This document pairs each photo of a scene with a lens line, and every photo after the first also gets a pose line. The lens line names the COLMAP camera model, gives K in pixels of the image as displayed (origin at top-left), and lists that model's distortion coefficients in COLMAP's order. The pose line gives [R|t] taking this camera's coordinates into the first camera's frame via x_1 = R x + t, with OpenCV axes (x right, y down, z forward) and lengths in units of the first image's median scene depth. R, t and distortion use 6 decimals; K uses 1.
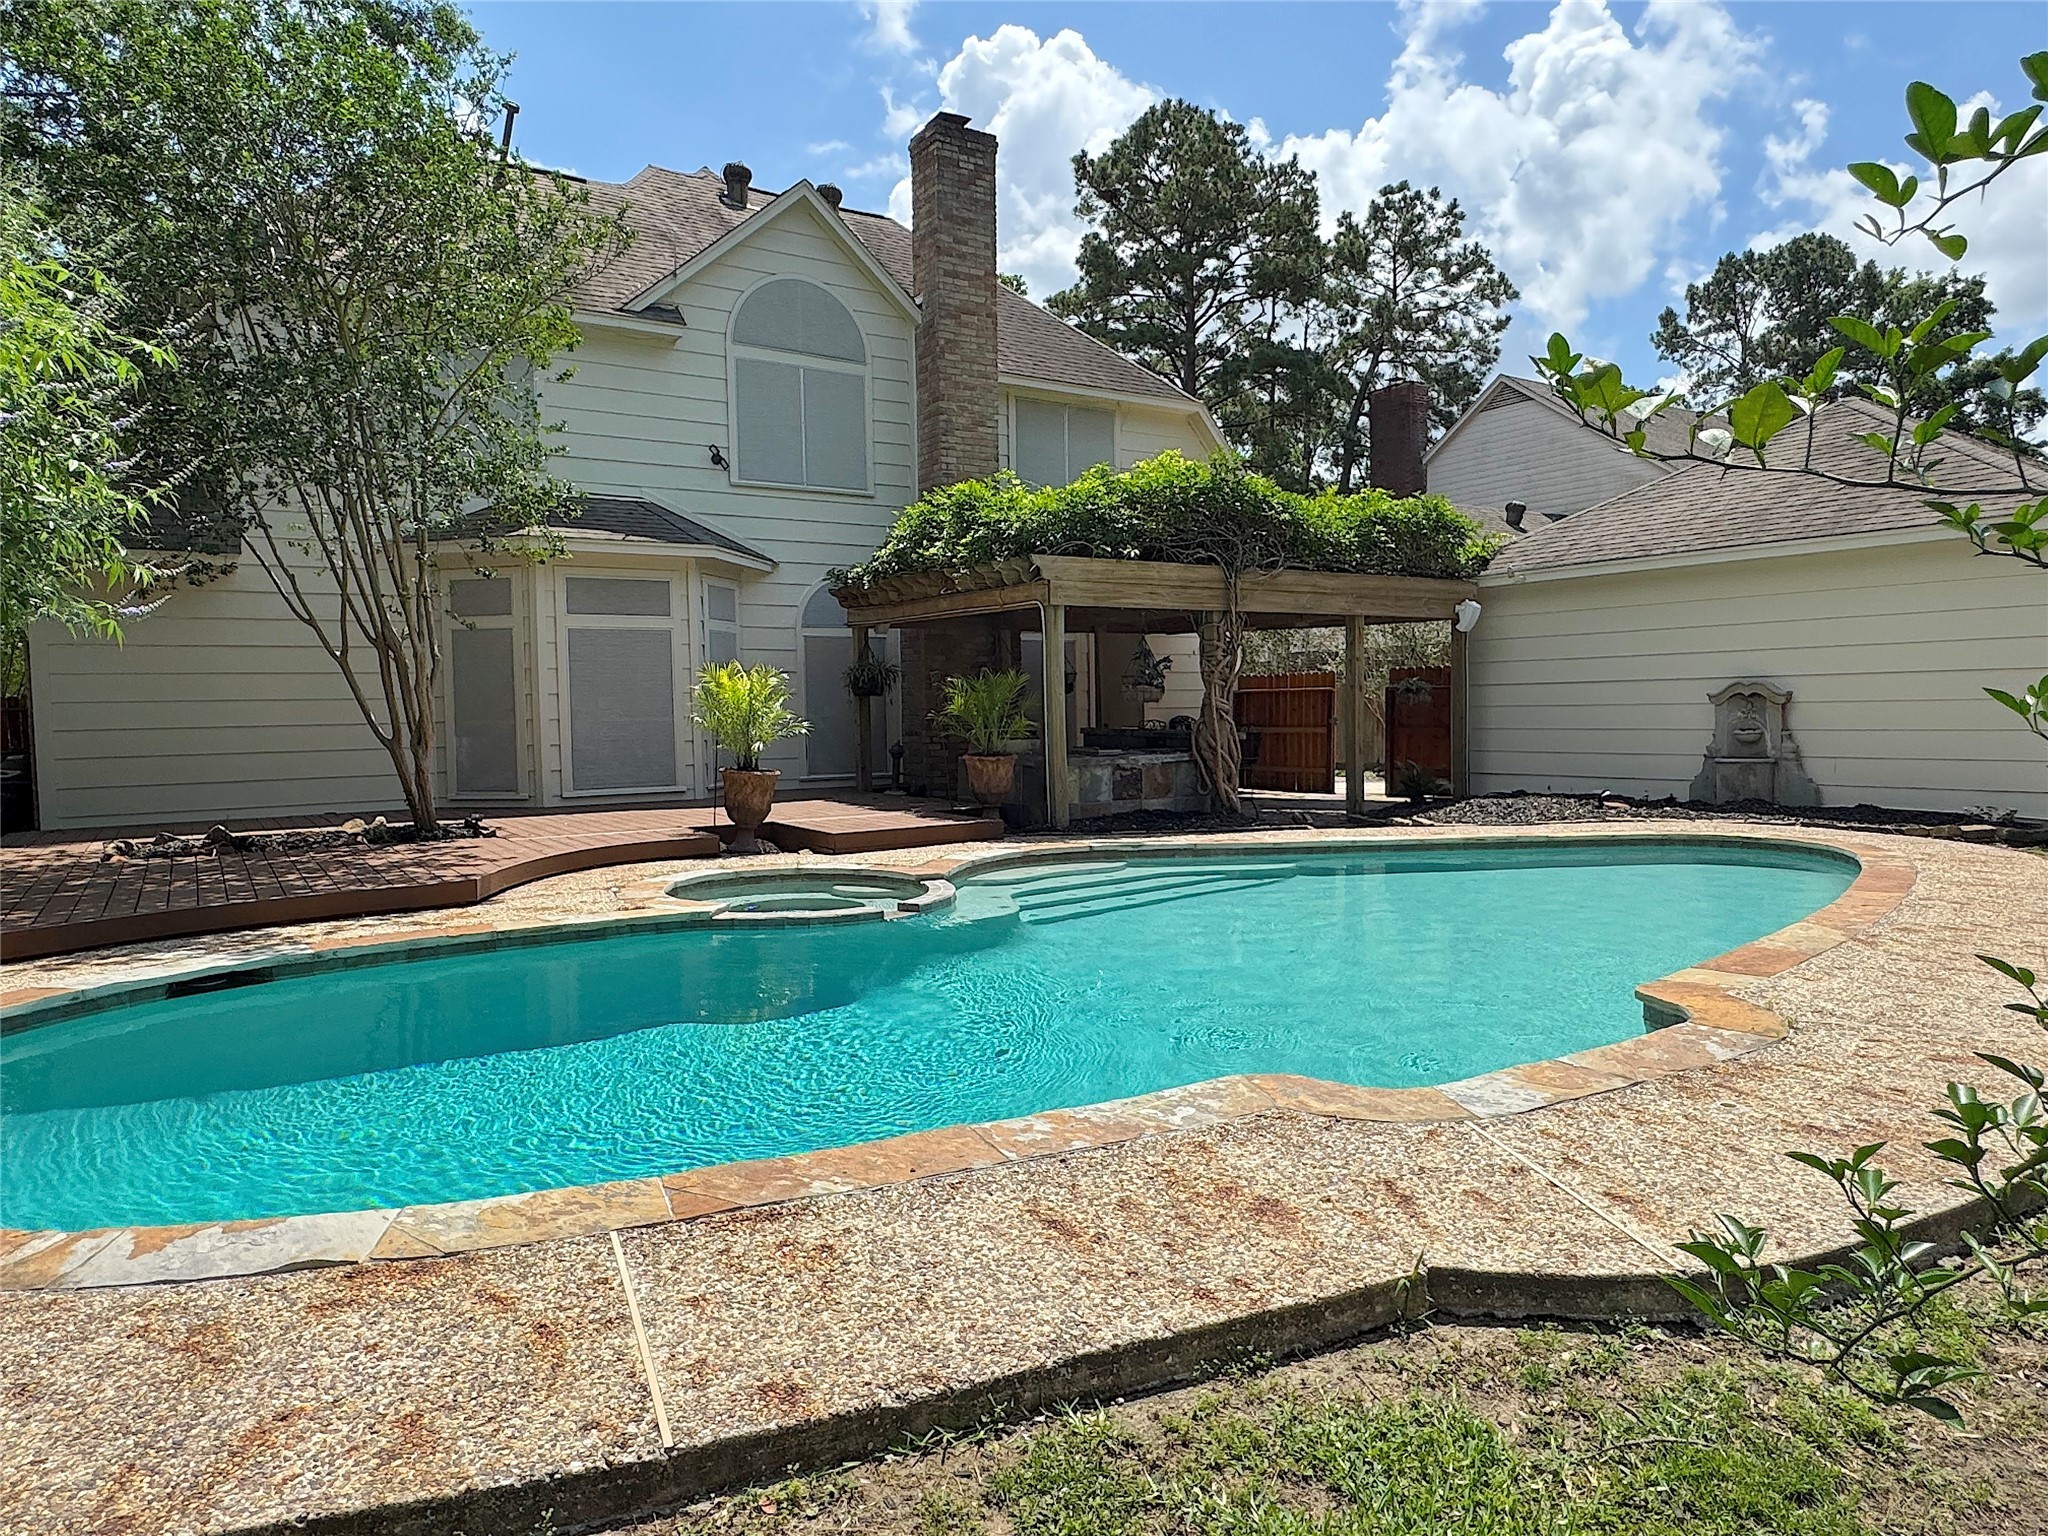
lens RADIAL K [[1326.8, 0, 1024.0], [0, 1326.8, 768.0], [0, 0, 1]] dist [-0.001884, -0.000556]
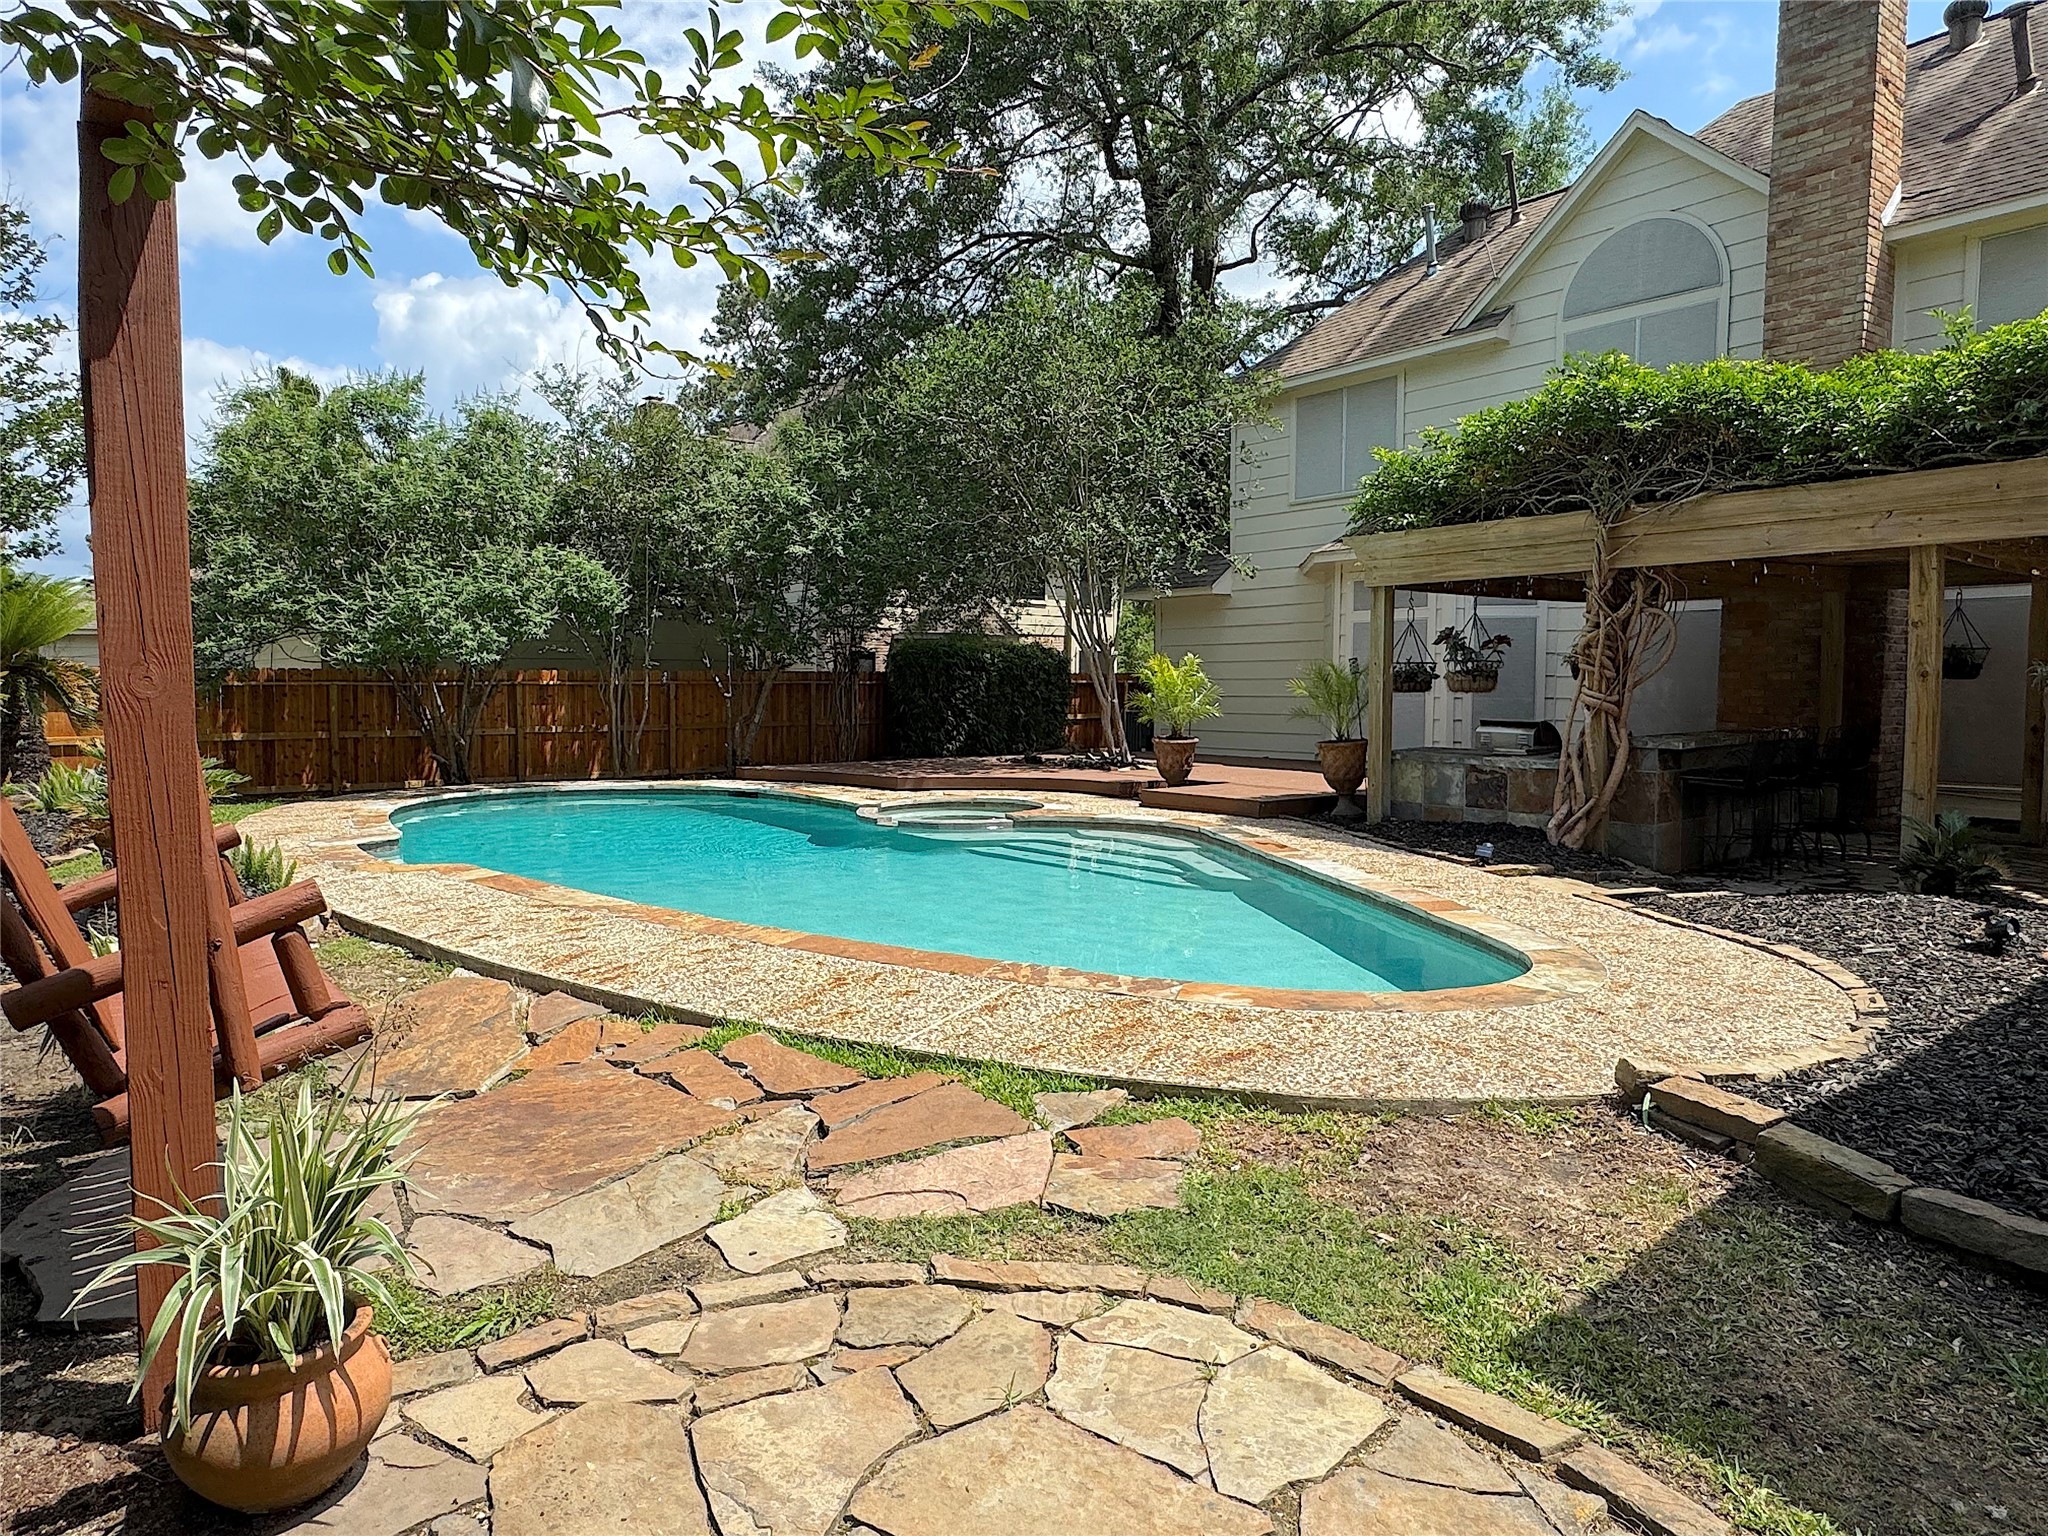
lens RADIAL K [[1244.0, 0, 1024.0], [0, 1244.0, 768.0], [0, 0, 1]] dist [0.000404, 0.000768]
pose [[0.075438, 0.083063, -0.993685, 0.828544], [-0.049927, 0.995589, 0.079432, -0.049067], [0.995900, 0.043620, 0.079252, 0.640343]]
